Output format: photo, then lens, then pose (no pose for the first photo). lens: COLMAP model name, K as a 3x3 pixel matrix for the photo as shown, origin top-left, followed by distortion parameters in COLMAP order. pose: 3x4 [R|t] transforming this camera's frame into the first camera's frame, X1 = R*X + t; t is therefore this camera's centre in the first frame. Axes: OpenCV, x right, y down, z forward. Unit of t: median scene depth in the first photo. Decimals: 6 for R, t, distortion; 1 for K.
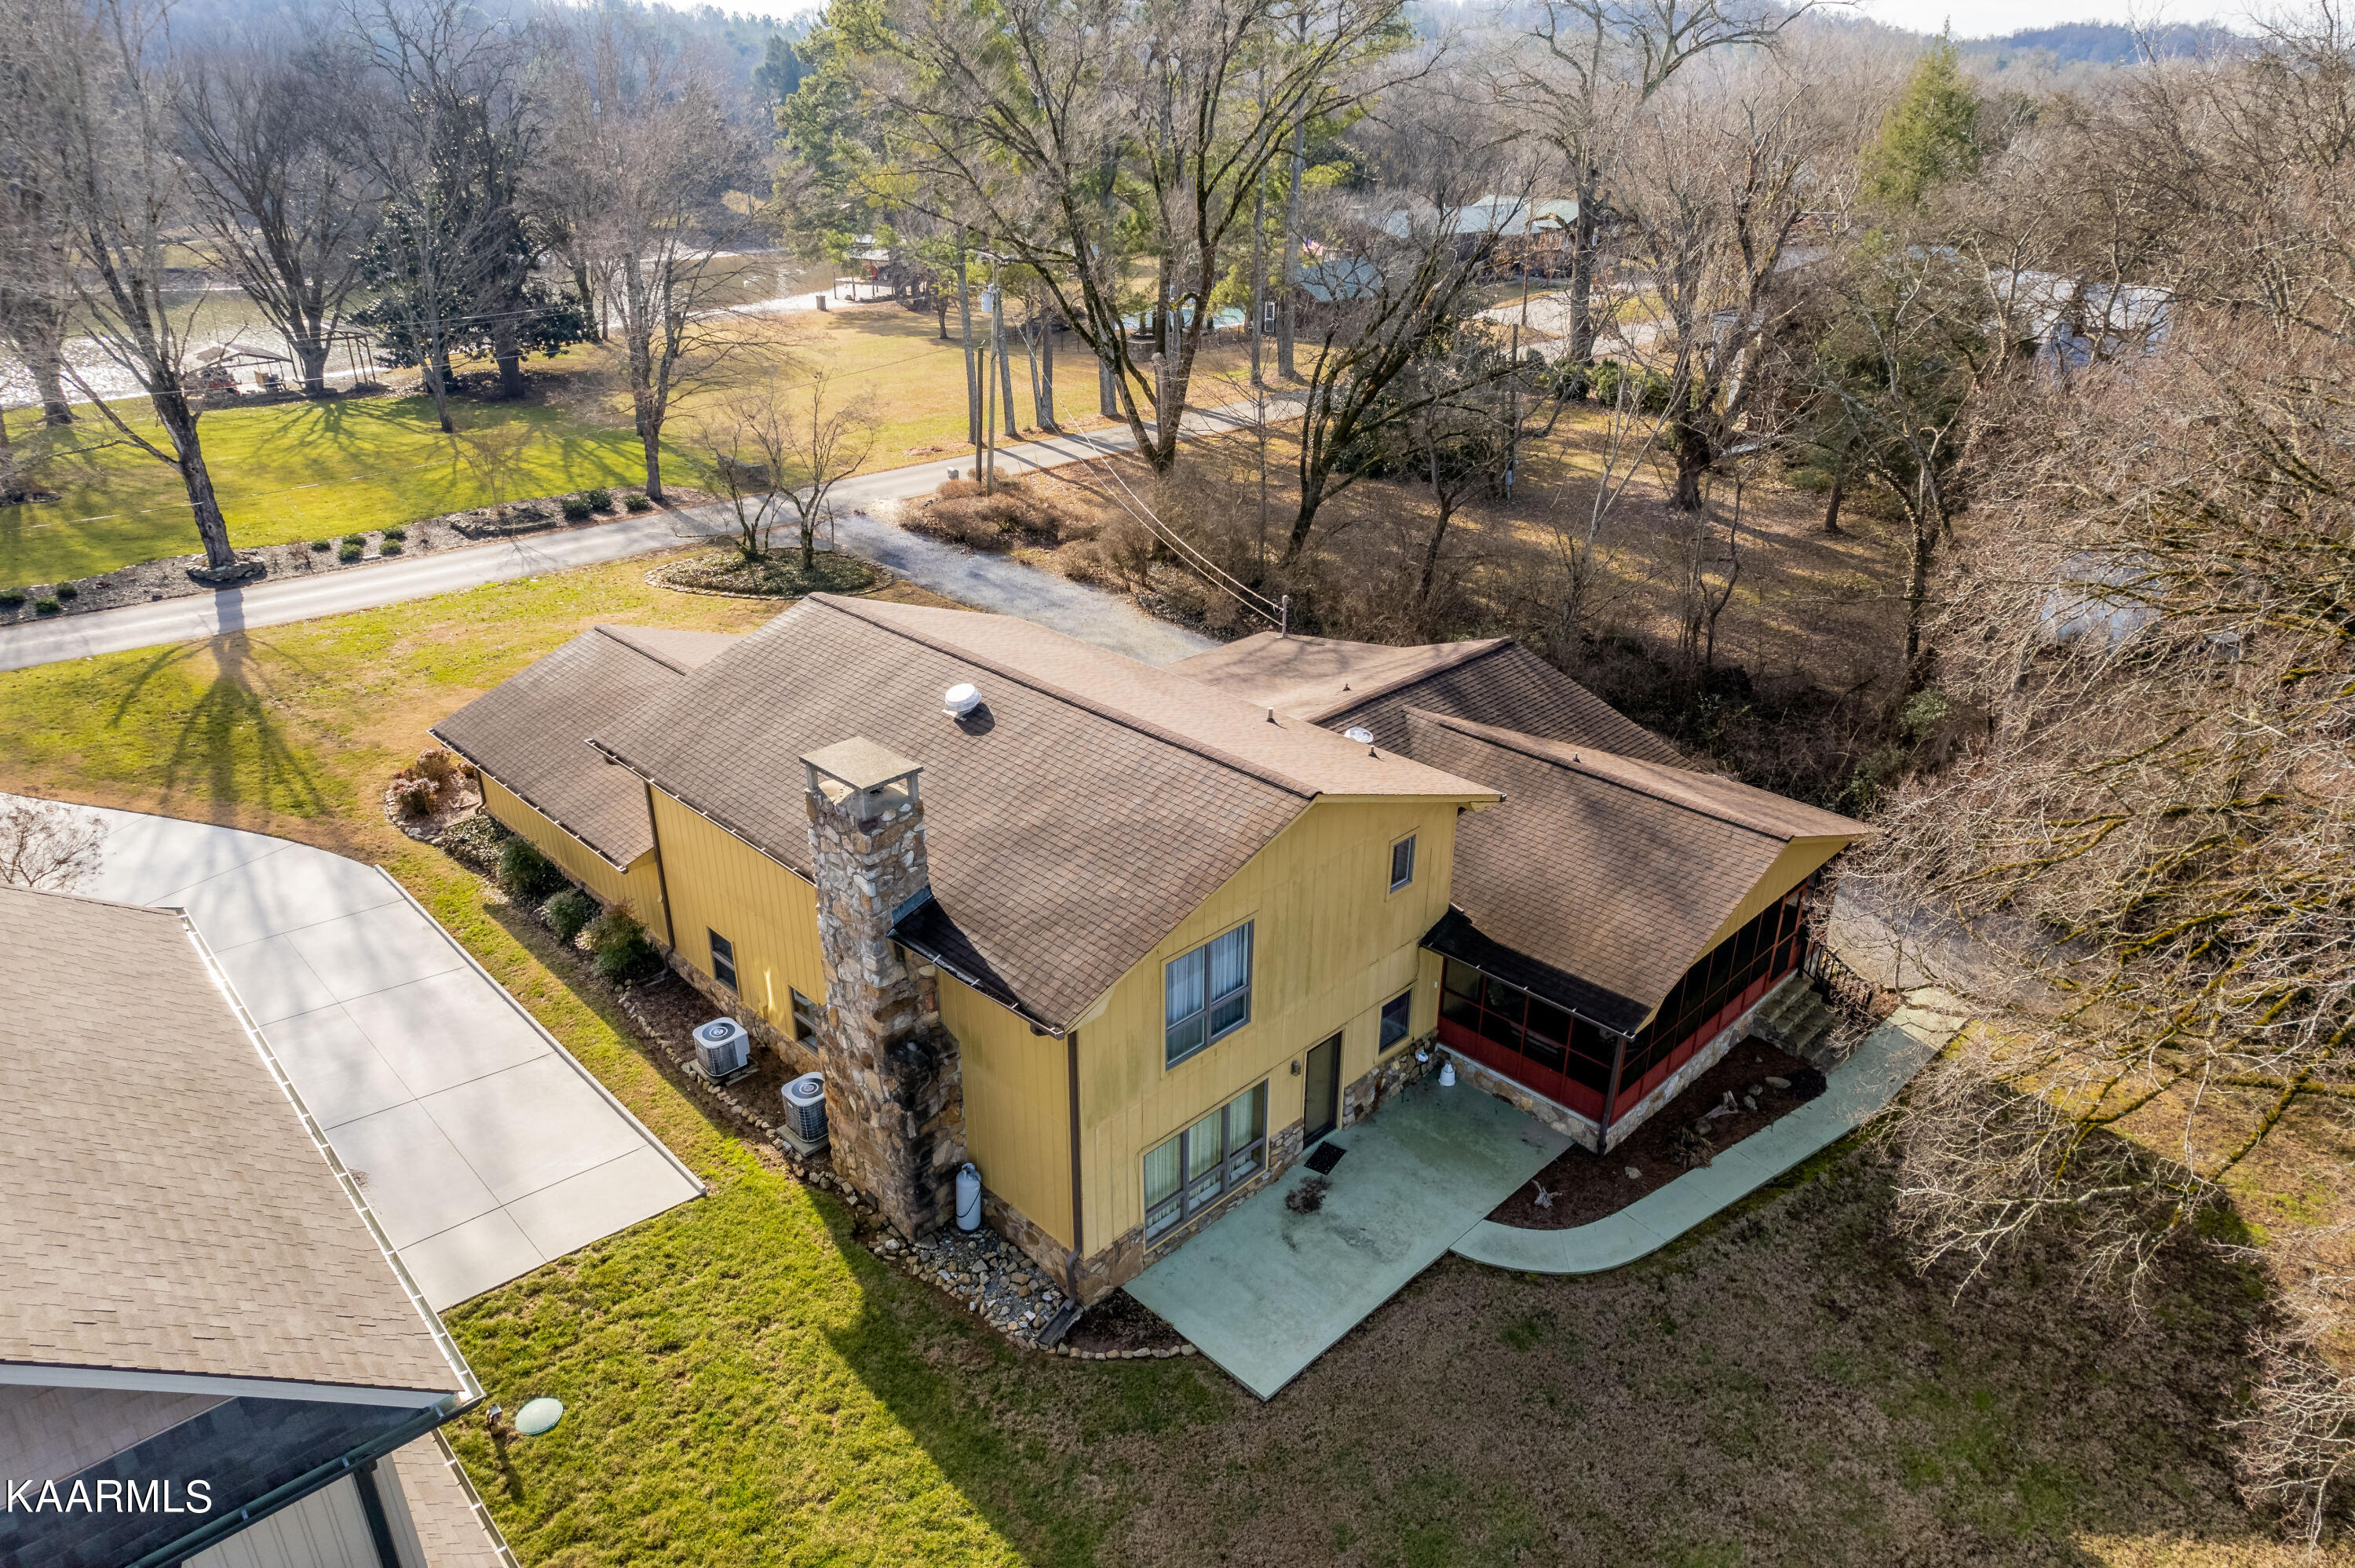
lens RADIAL K [[1436.9, 0, 1171.1], [0, 1436.9, 778.4], [0, 0, 1]] dist [-0.035549, -0.000738]
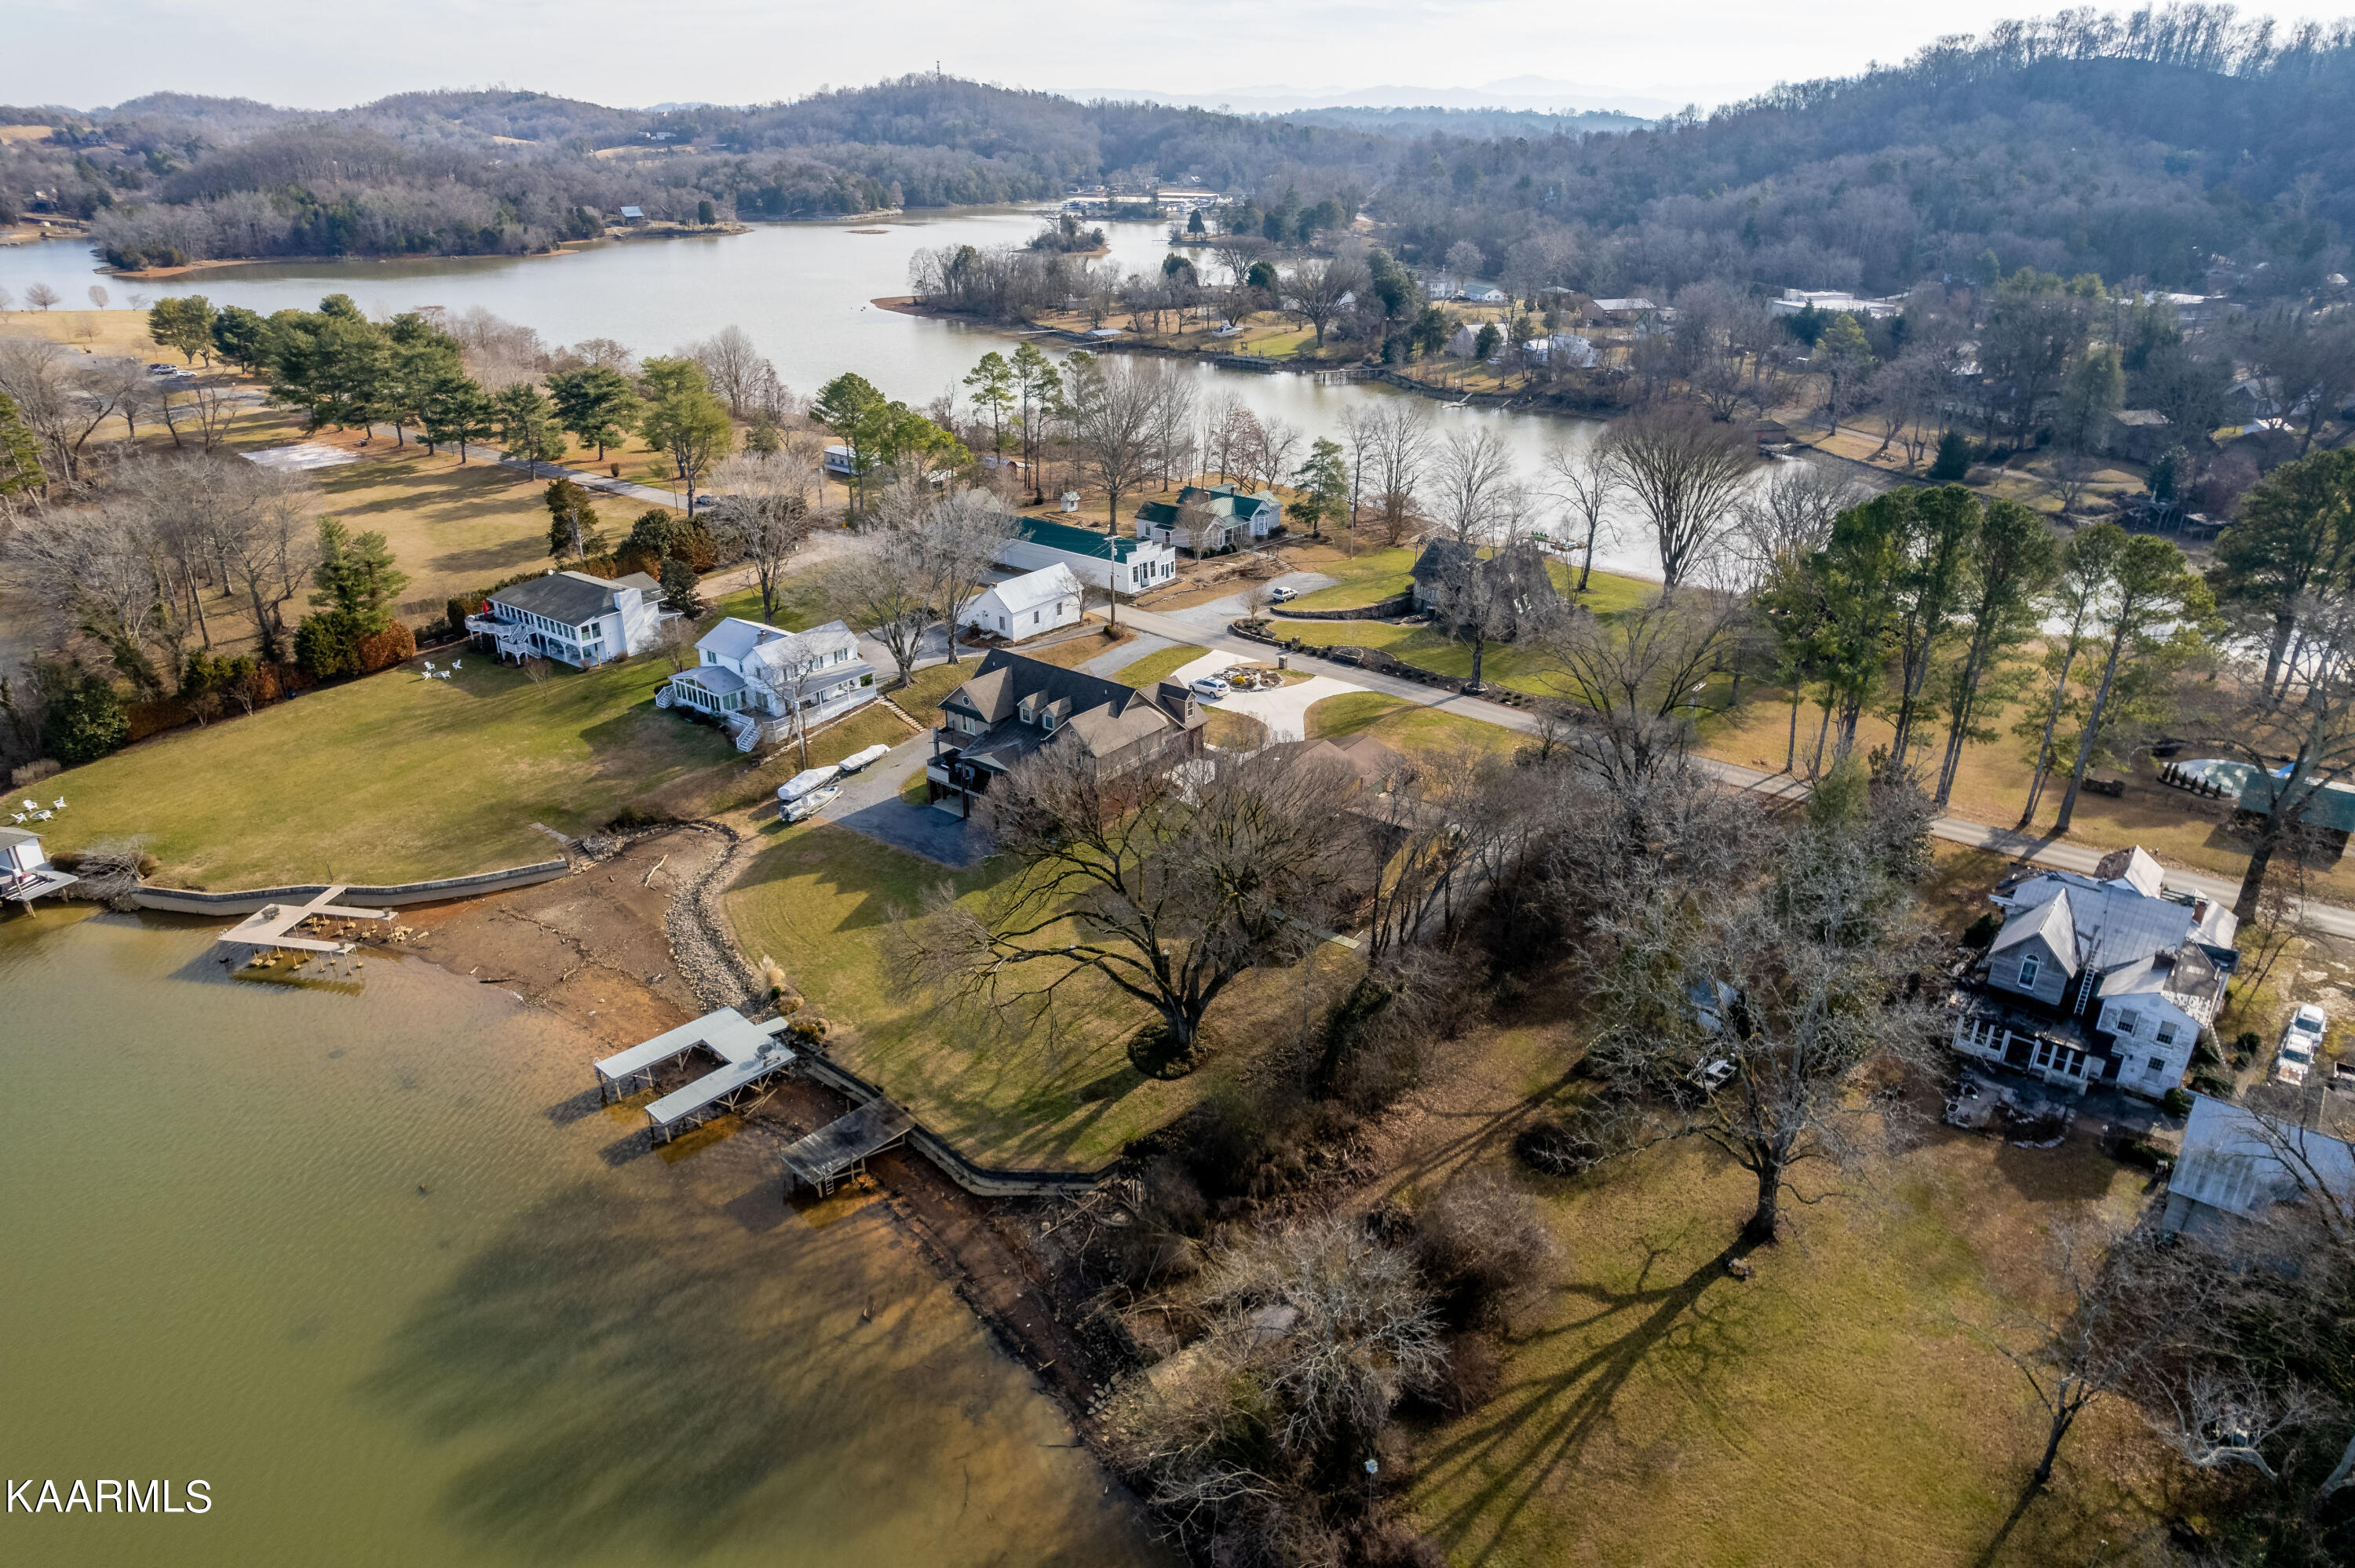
lens RADIAL K [[1514.4, 0, 1176.0], [0, 1514.4, 782.5], [0, 0, 1]] dist [-0.078074, 0.070536]
pose [[0.147064, 0.390070, -0.908965, 2.314423], [-0.419327, 0.856879, 0.299873, -0.707293], [0.895844, 0.337053, 0.289582, -0.427186]]
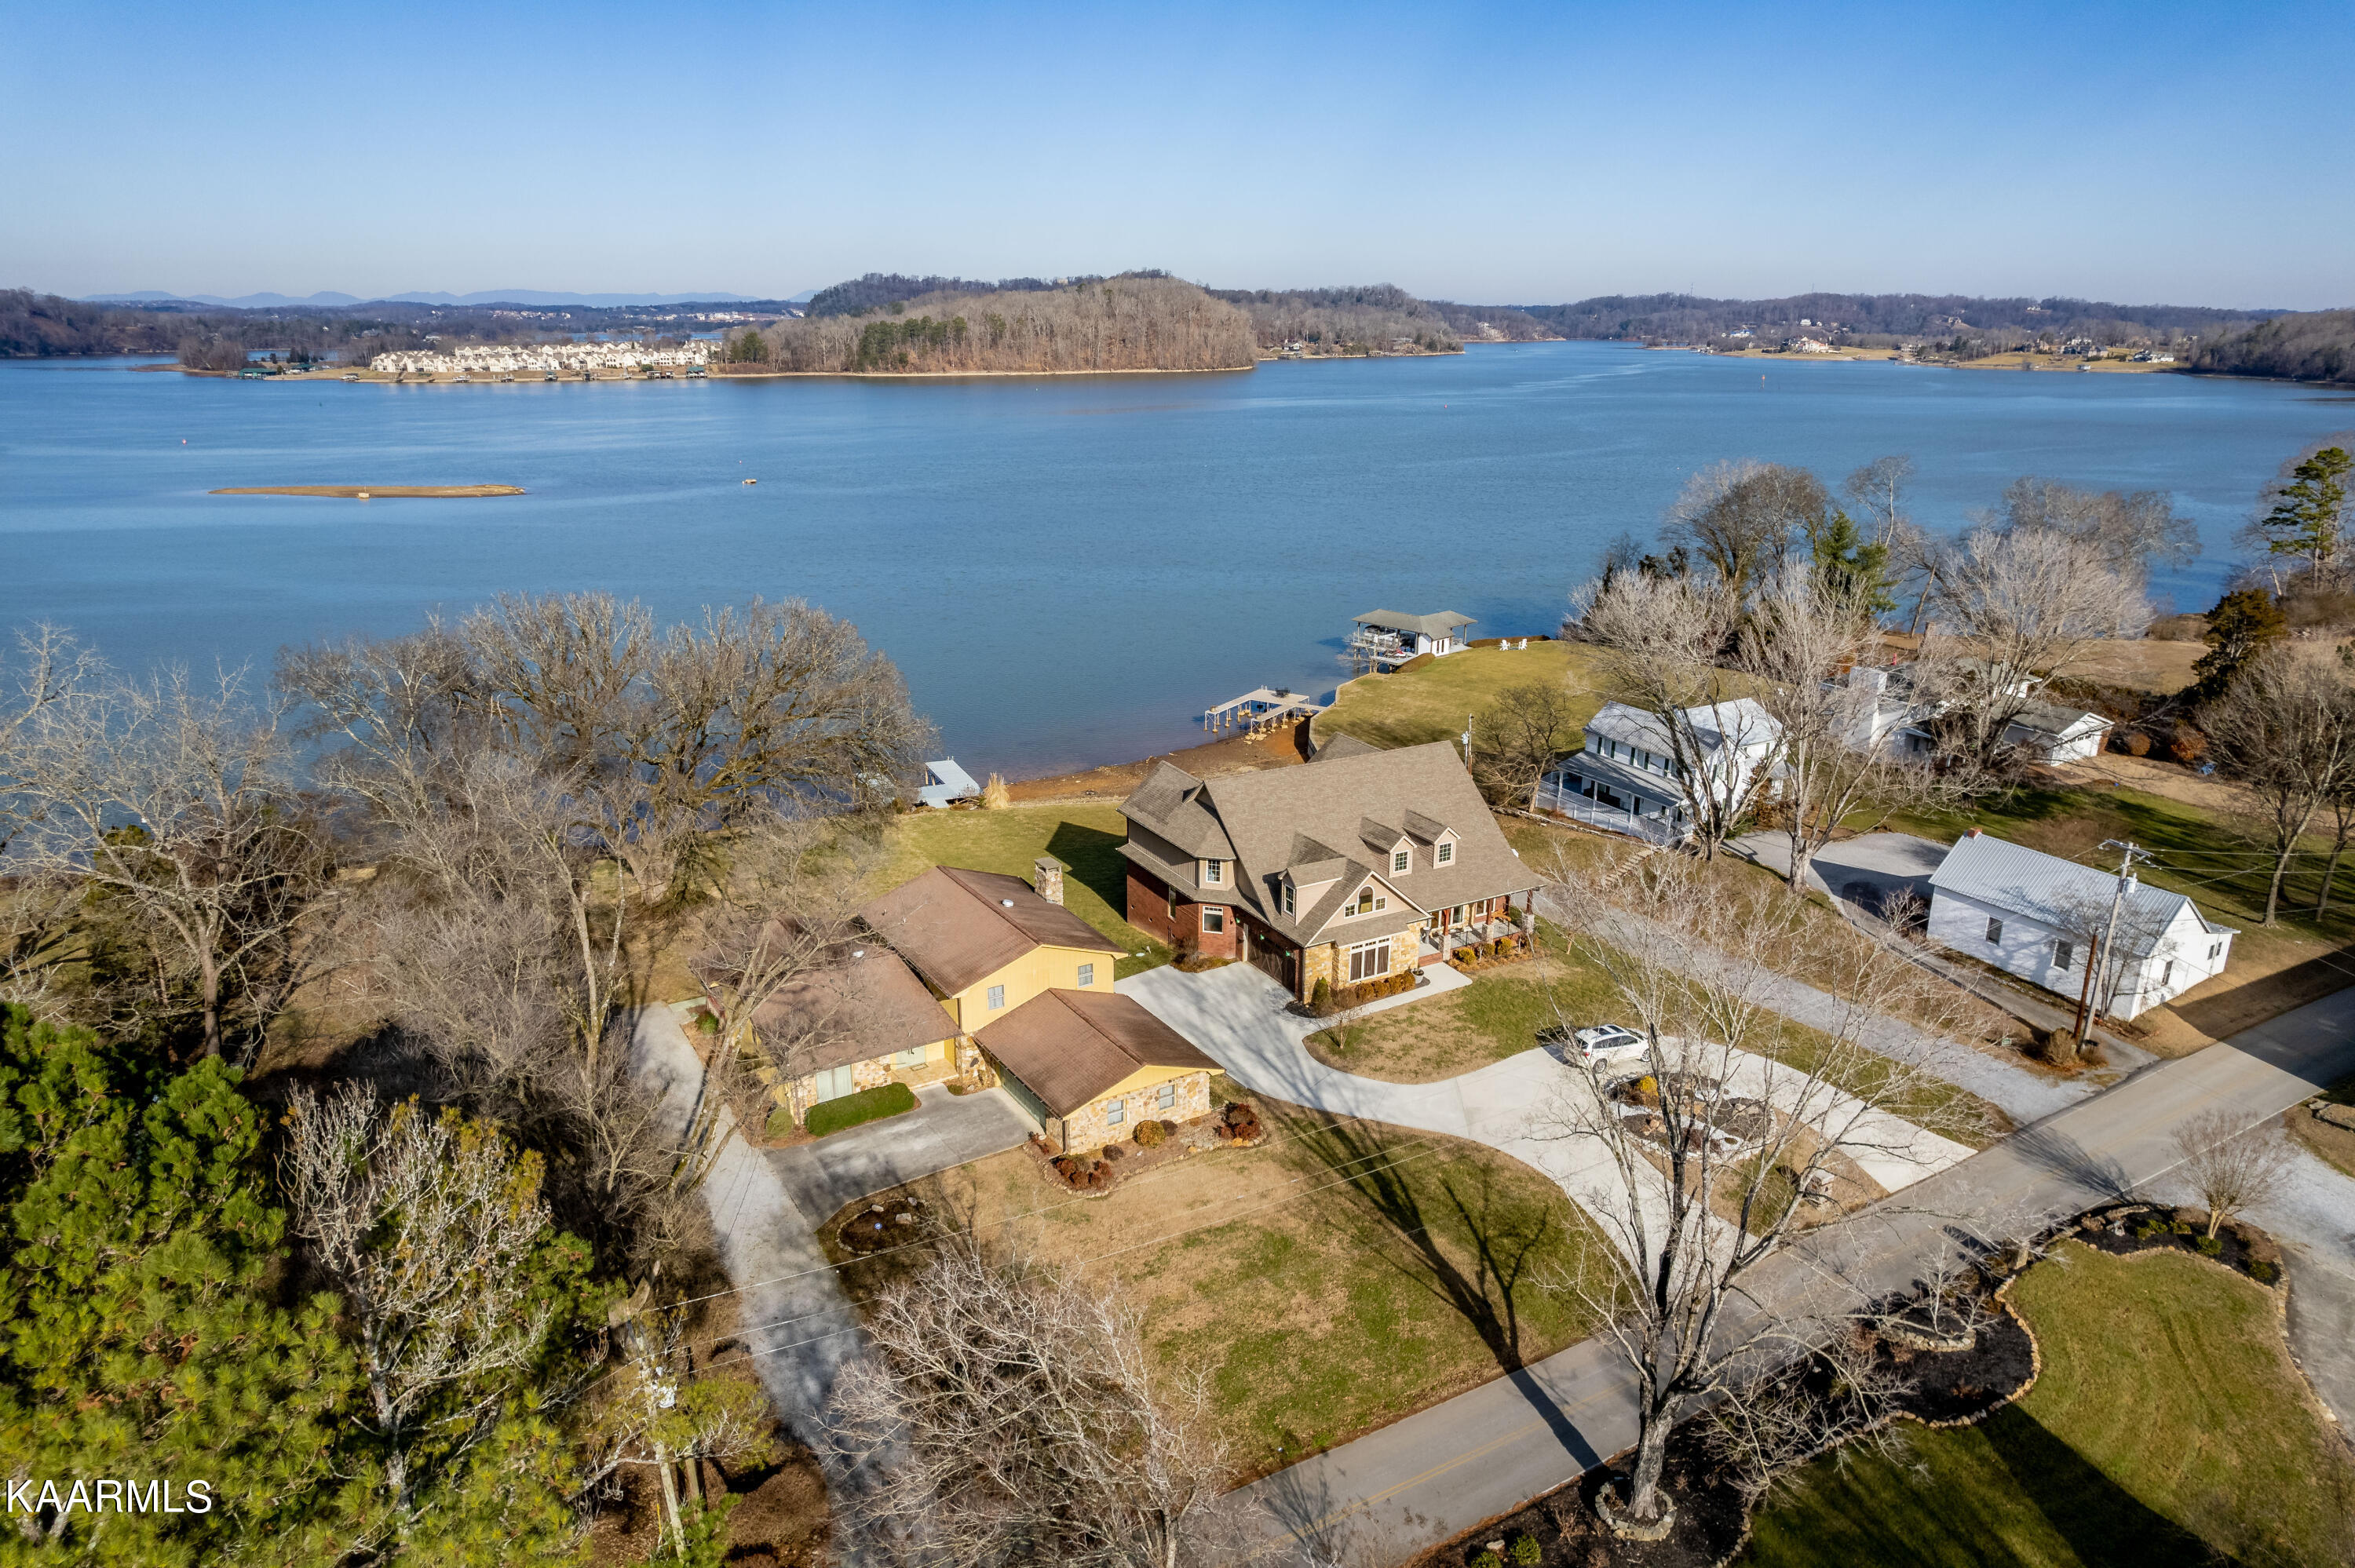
lens RADIAL K [[1514.4, 0, 1183.0], [0, 1514.4, 799.8], [0, 0, 1]] dist [-0.078074, 0.070536]
pose [[-0.971628, -0.085649, 0.220461, -0.604123], [0.086124, 0.740006, 0.667064, -1.172597], [-0.220276, 0.667125, -0.711634, 1.517704]]
